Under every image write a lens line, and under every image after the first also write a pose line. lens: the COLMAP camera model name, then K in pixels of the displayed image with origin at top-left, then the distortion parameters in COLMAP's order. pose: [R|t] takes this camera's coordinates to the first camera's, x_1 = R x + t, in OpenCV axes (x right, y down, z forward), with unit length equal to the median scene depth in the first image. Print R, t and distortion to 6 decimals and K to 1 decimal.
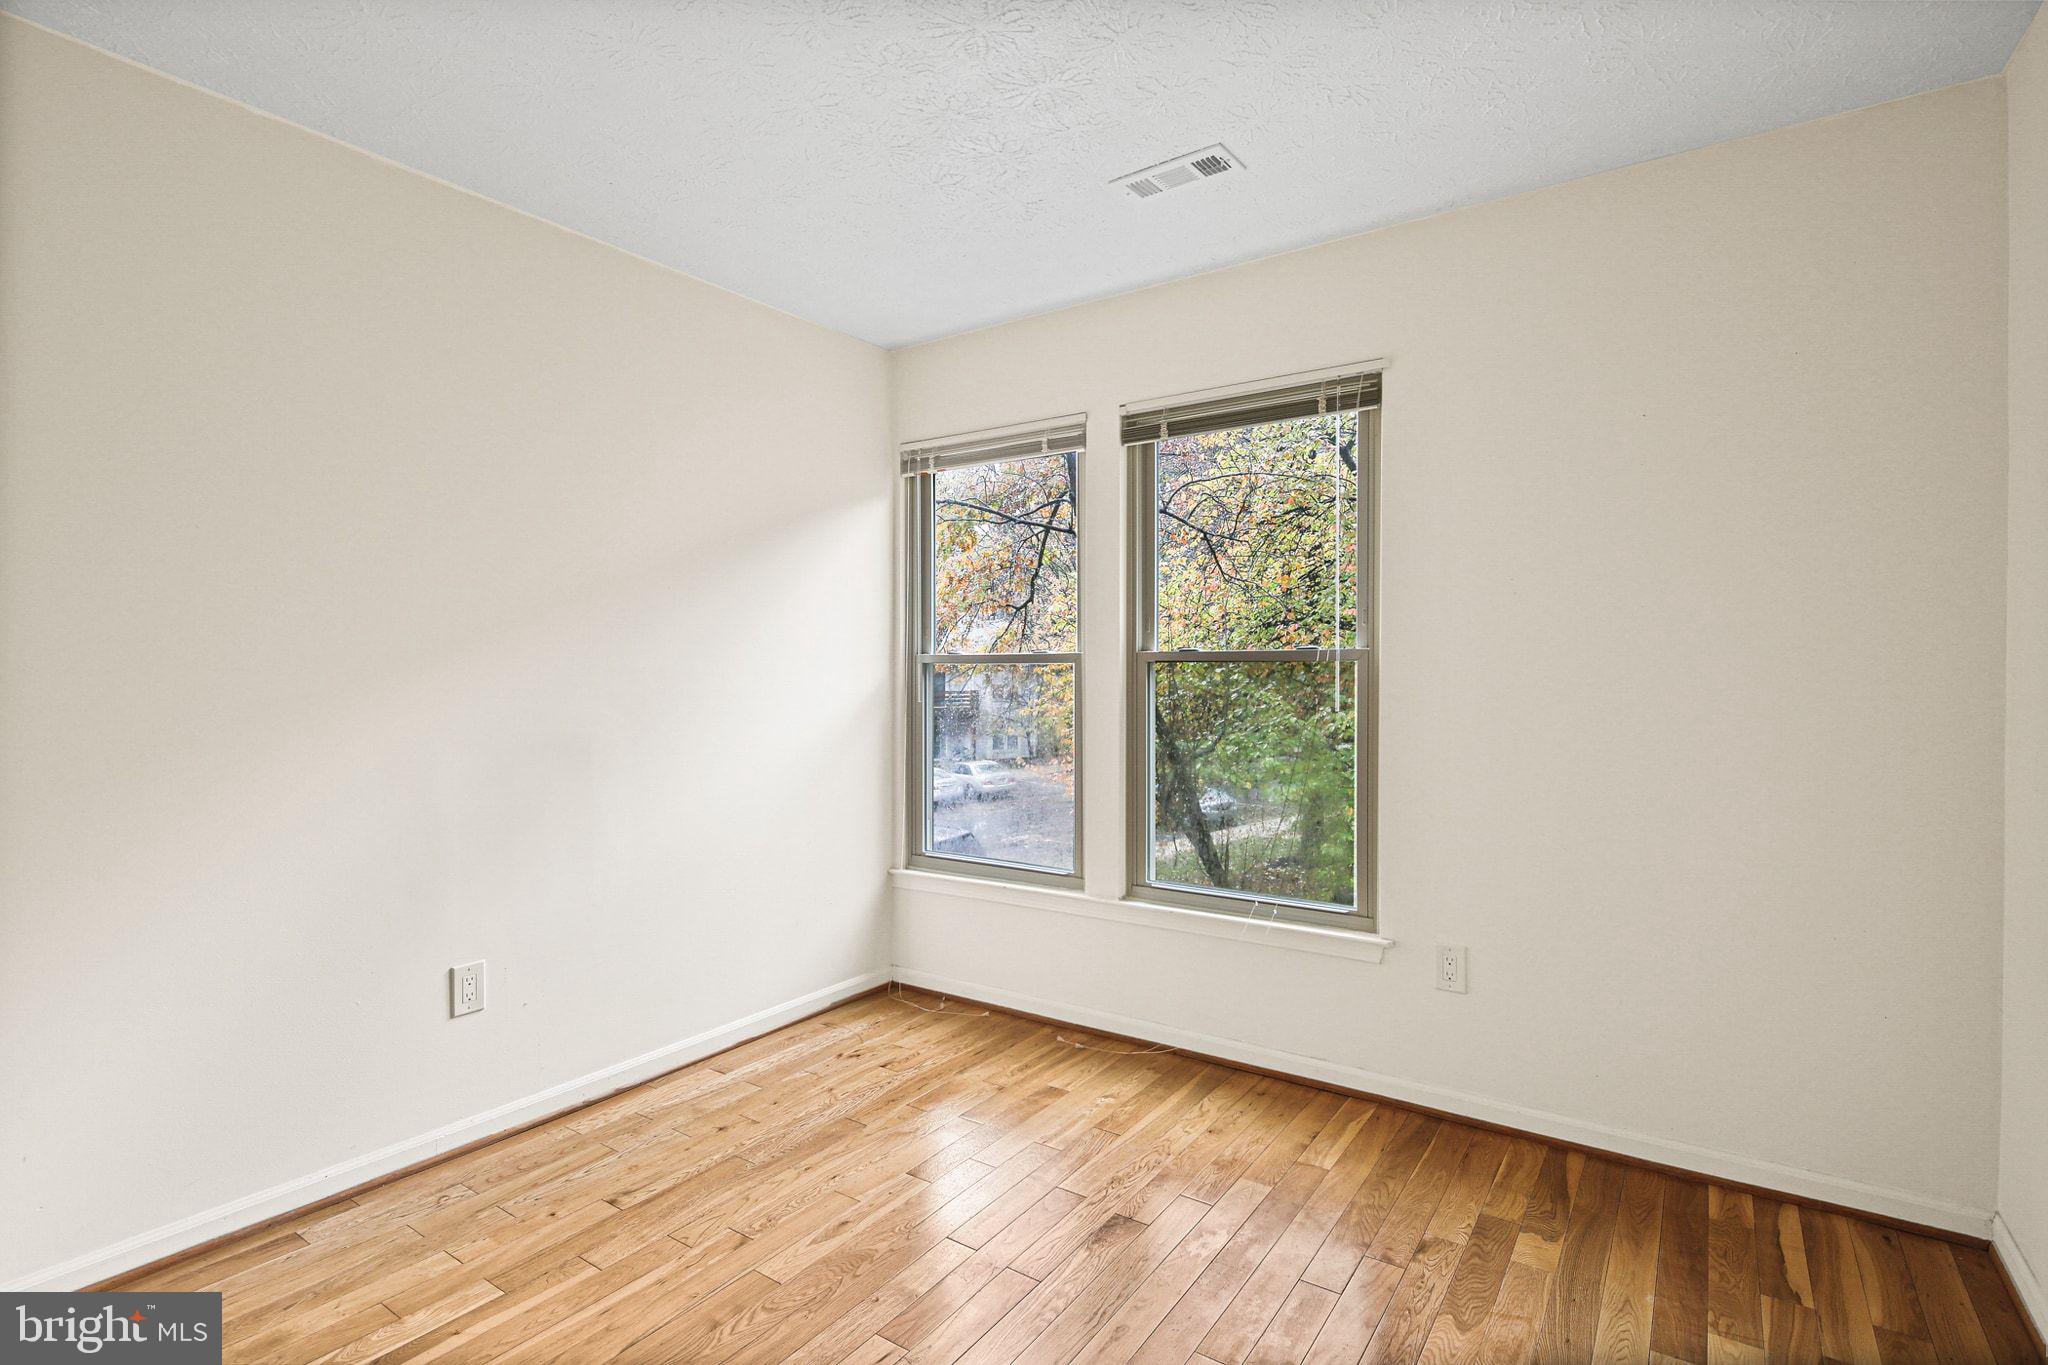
lens RADIAL K [[990.7, 0, 1022.7], [0, 990.7, 674.5], [0, 0, 1]] dist [0.000866, -0.001407]
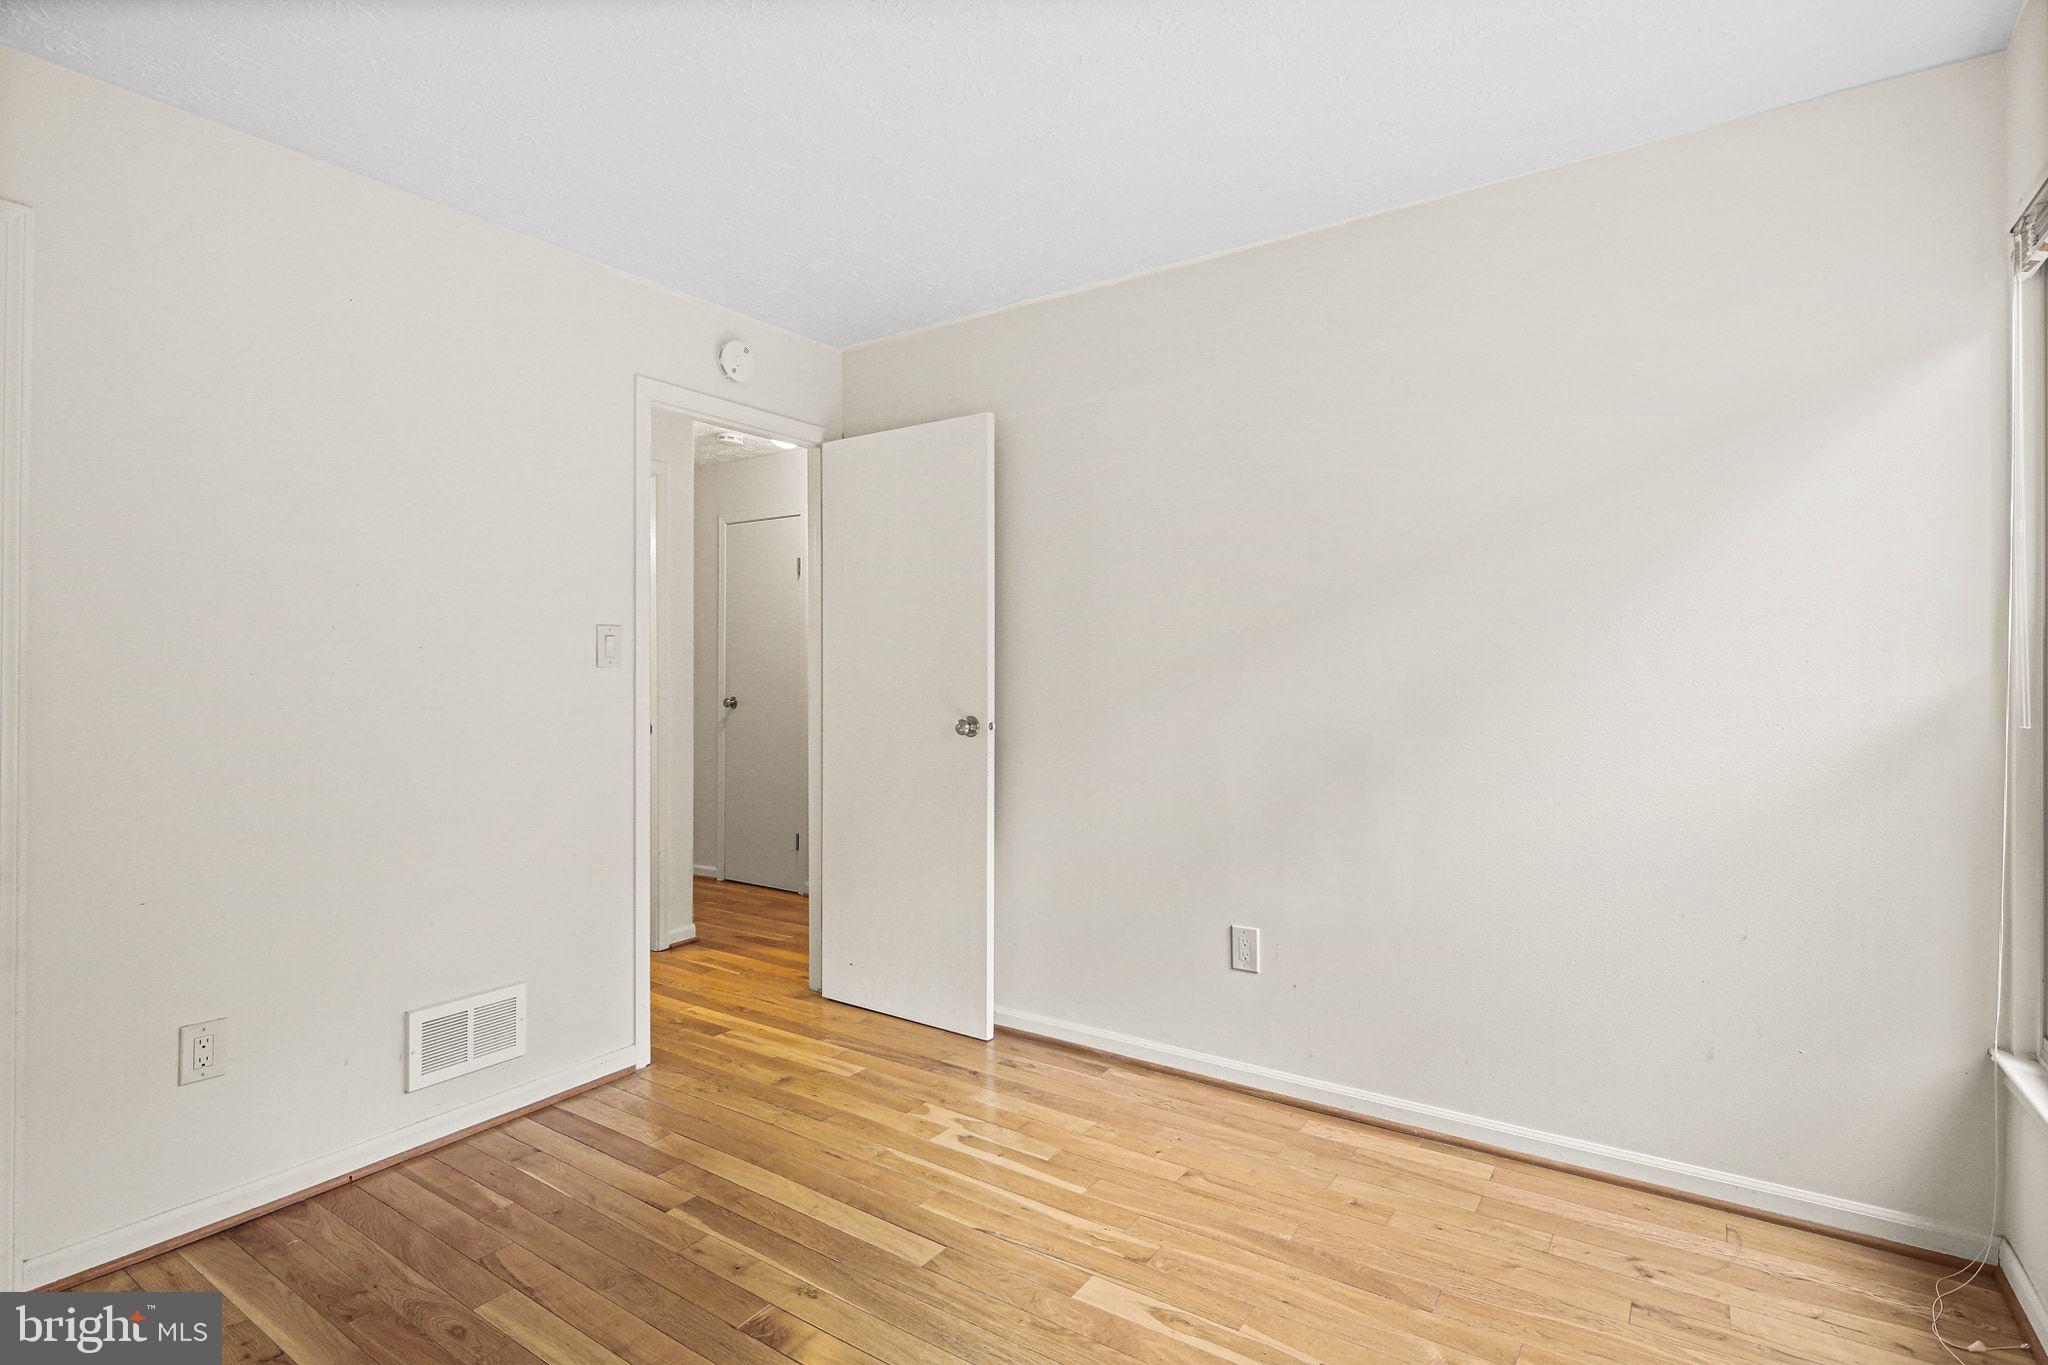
lens RADIAL K [[990.7, 0, 1022.7], [0, 990.7, 674.5], [0, 0, 1]] dist [0.000866, -0.001407]
pose [[0.001934, 0.002063, -0.999996, 0.603795], [0.003704, 0.999991, 0.002070, 0.000245], [0.999991, -0.003708, 0.001927, 0.787821]]
